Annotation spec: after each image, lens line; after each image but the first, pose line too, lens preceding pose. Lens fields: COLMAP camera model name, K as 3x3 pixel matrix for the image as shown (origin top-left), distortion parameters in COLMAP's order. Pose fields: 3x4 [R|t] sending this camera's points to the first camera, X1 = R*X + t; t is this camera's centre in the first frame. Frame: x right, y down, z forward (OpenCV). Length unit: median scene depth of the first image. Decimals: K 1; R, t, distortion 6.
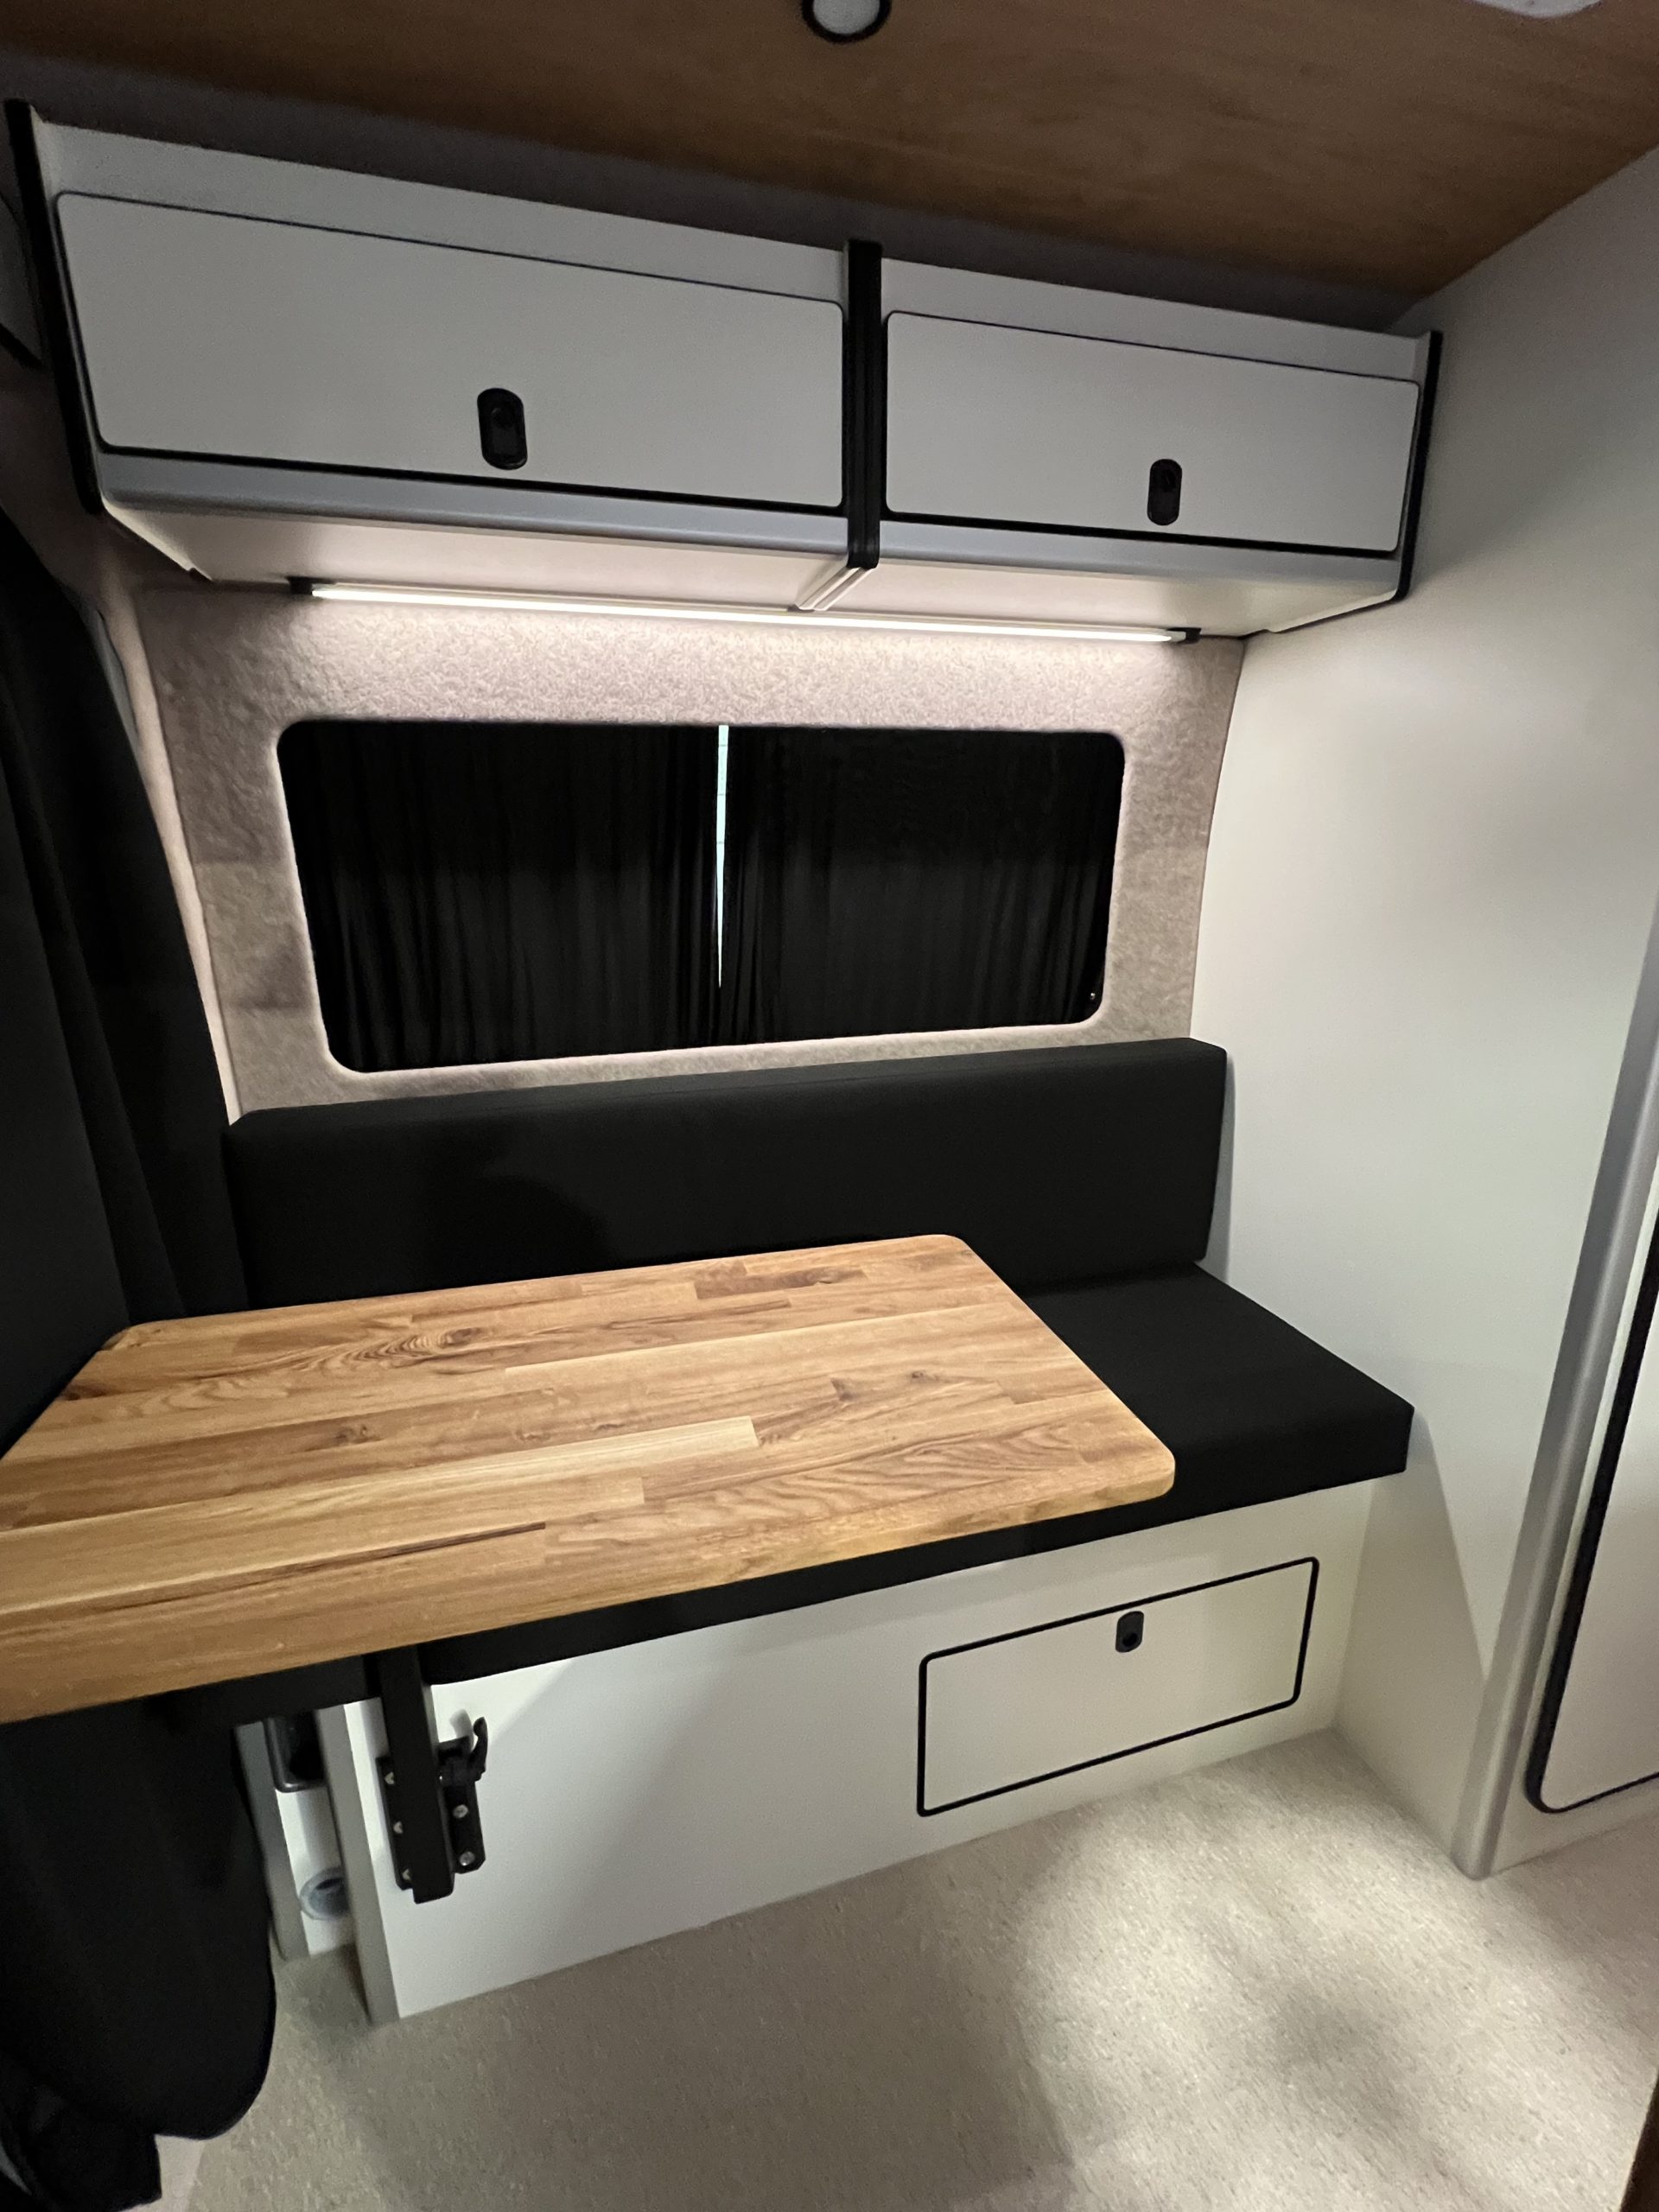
lens RADIAL K [[937.0, 0, 837.7], [0, 937.0, 1084.6], [0, 0, 1]] dist [0.004470, 0.001011]
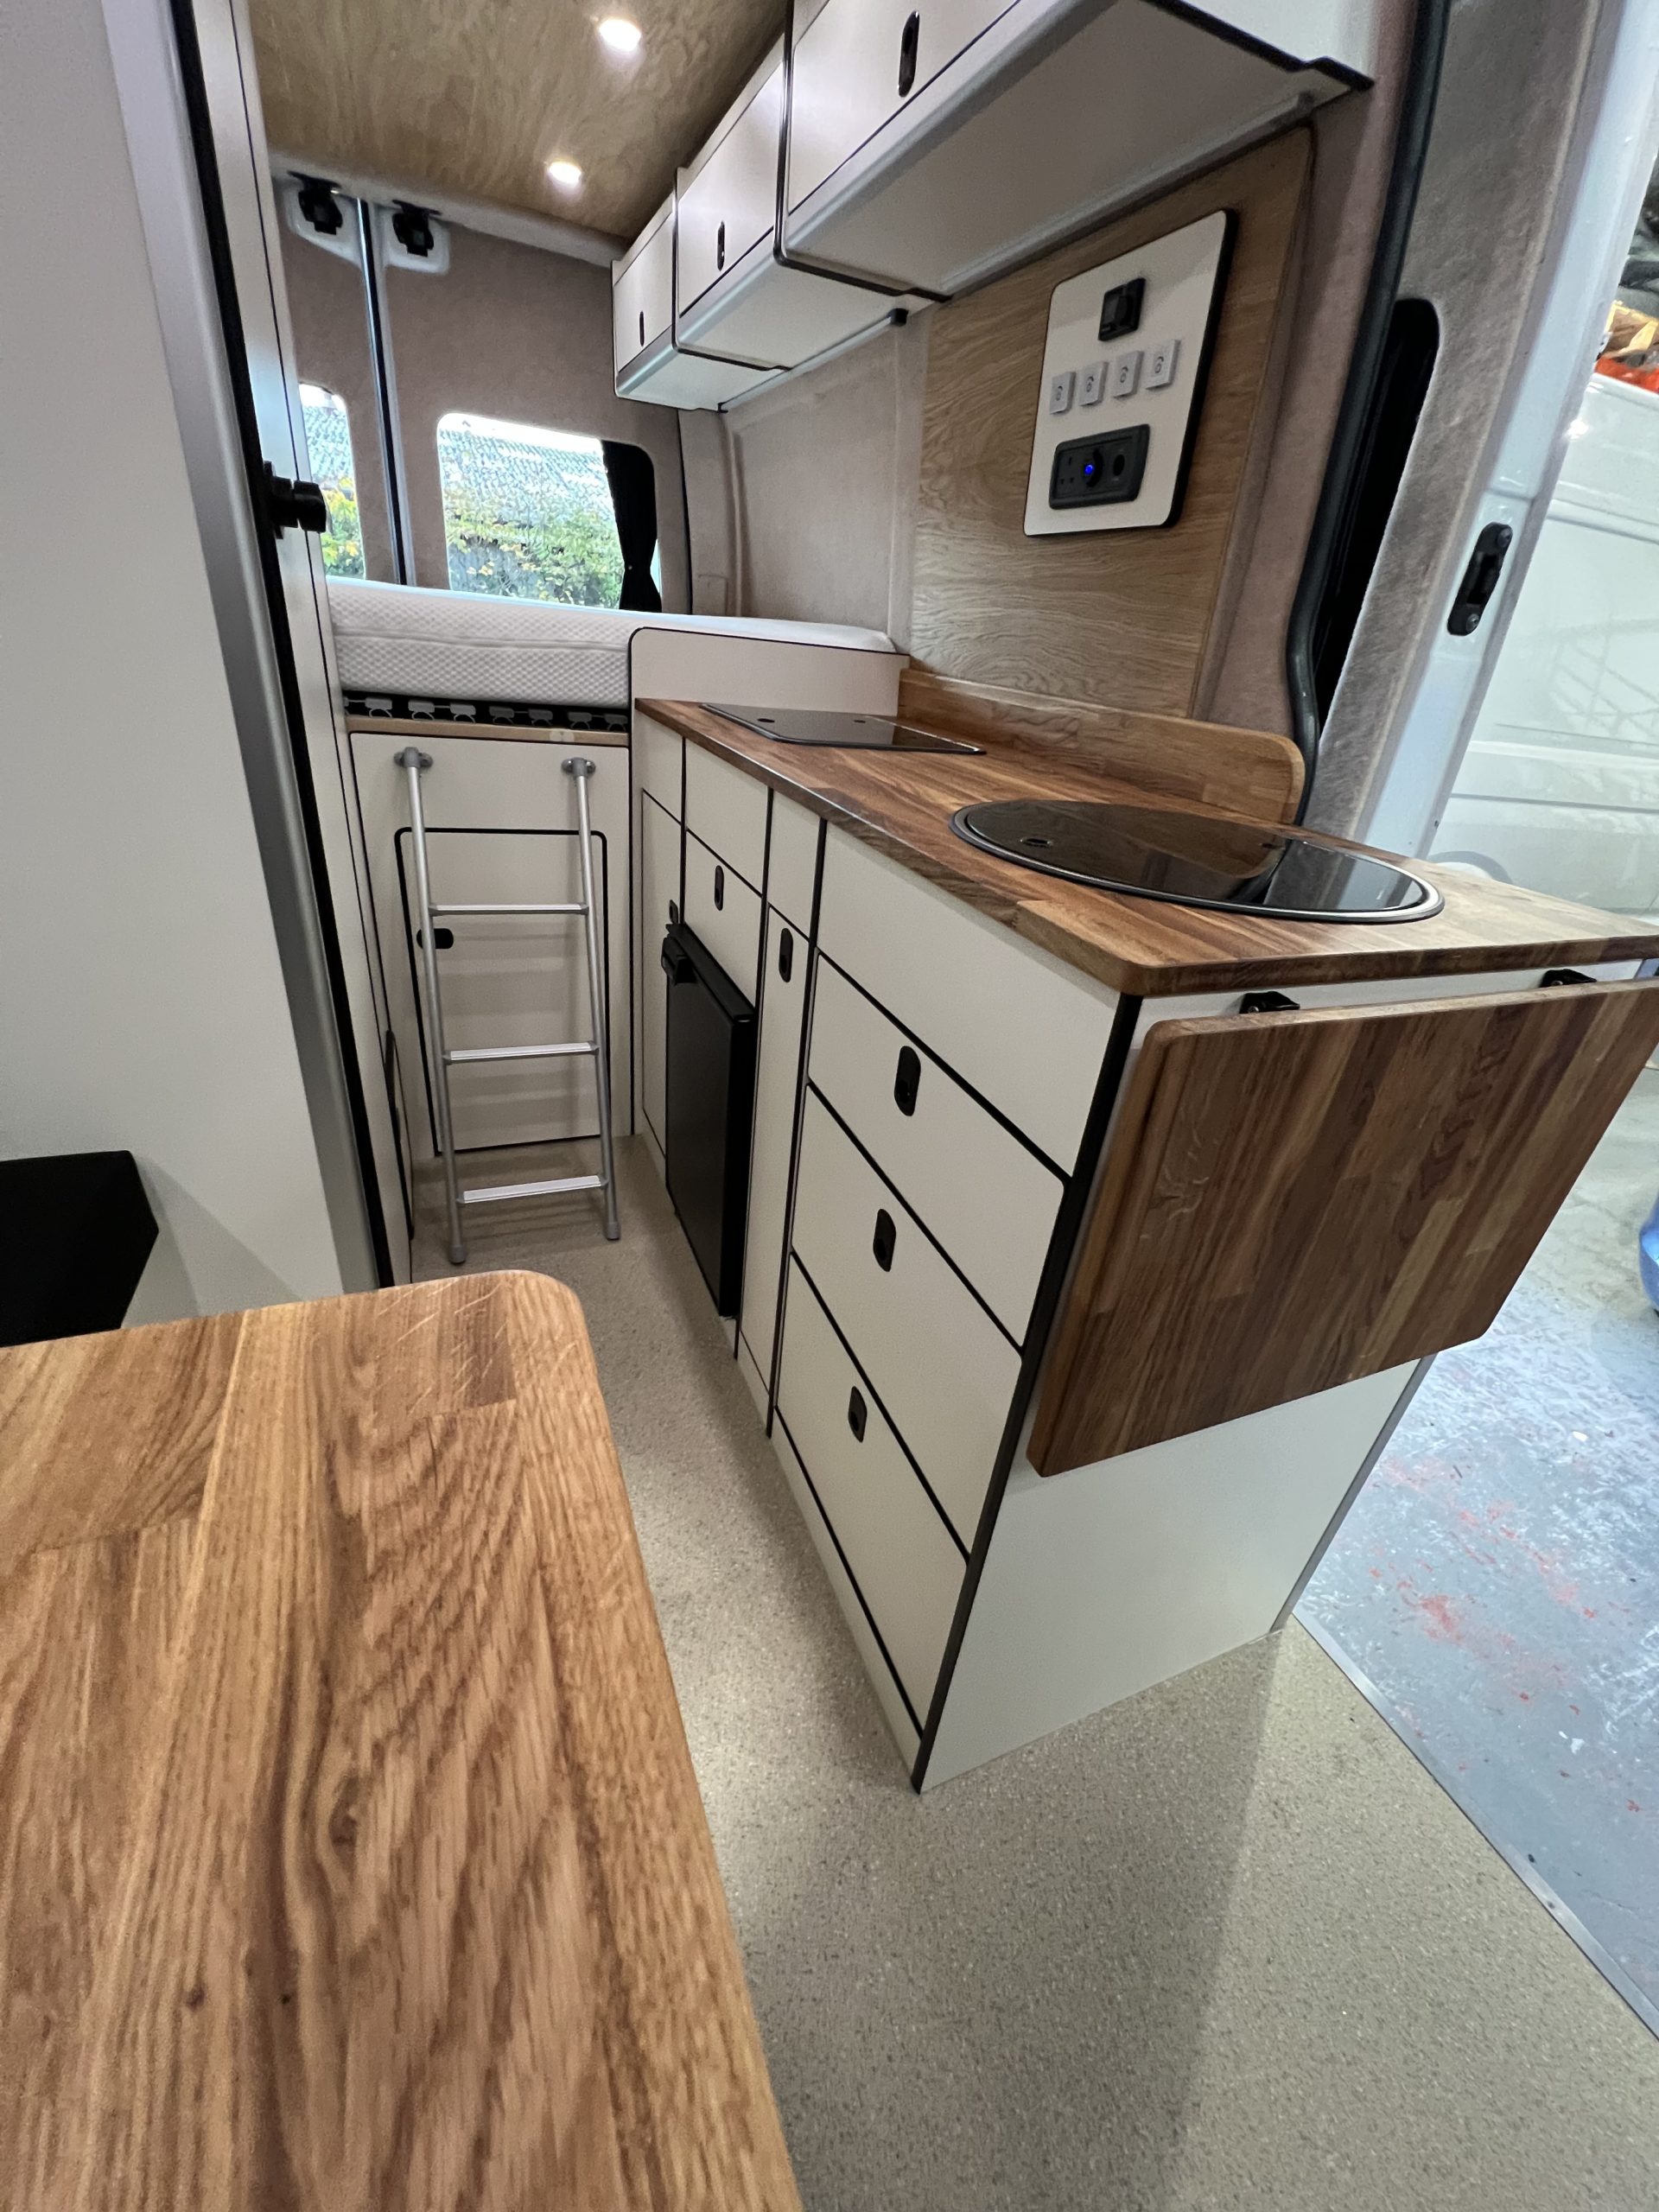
lens RADIAL K [[883.5, 0, 829.1], [0, 883.5, 1106.9], [0, 0, 1]] dist [-0.000298, -0.000255]
pose [[-0.130797, -0.470873, 0.872451, -0.041847], [0.141363, 0.862161, 0.486512, 0.089823], [-0.981279, 0.186967, -0.046204, 0.720384]]
